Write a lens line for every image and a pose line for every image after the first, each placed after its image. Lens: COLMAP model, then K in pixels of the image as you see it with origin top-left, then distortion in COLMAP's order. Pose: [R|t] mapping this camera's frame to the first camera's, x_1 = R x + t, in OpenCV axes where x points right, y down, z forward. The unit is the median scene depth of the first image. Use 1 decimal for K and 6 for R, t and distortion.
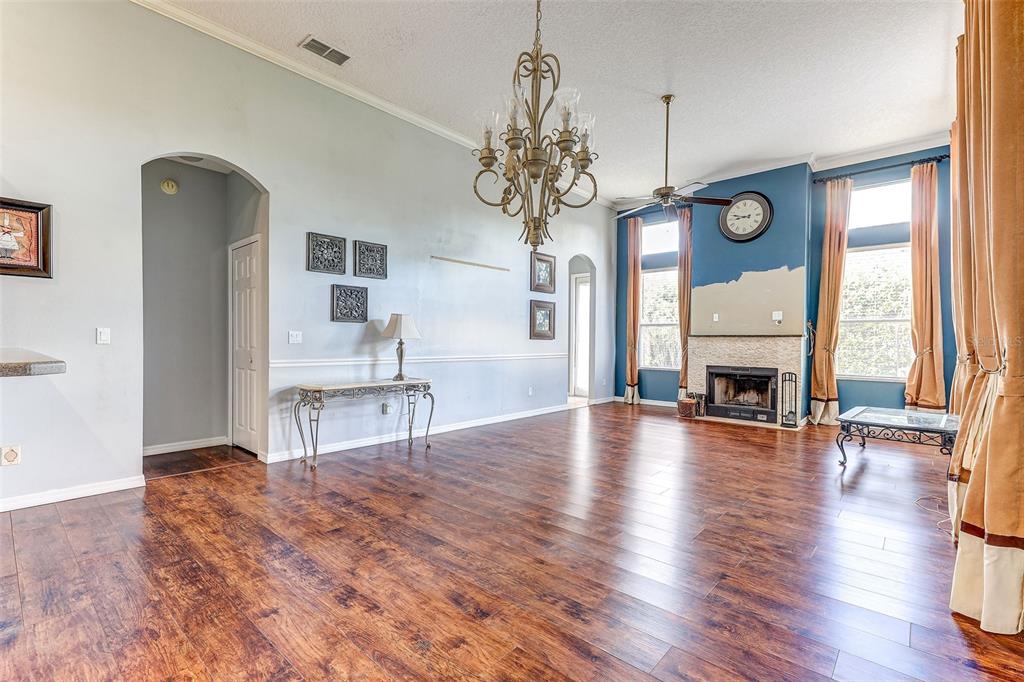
lens RADIAL K [[456.1, 0, 519.7], [0, 456.1, 342.1], [0, 0, 1]] dist [0.008596, -0.001375]
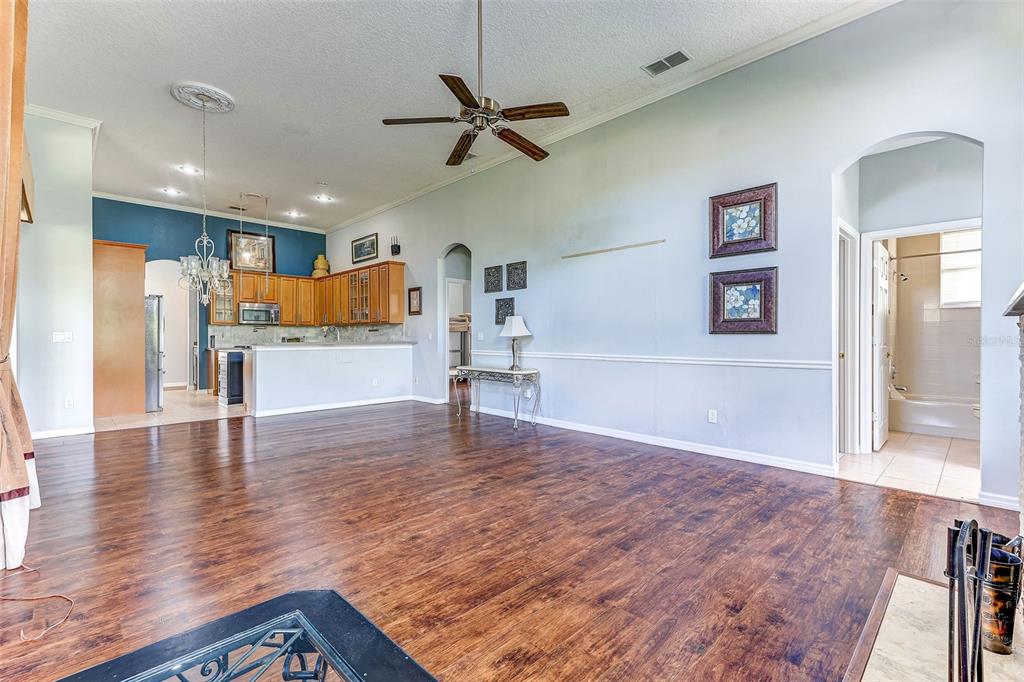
lens RADIAL K [[456.1, 0, 518.3], [0, 456.1, 336.4], [0, 0, 1]] dist [0.008596, -0.001375]
pose [[-0.066010, -0.008802, -0.997780, 0.770517], [-0.001230, 0.999961, -0.008740, 0.002820], [0.997818, 0.000650, -0.066018, 0.873554]]
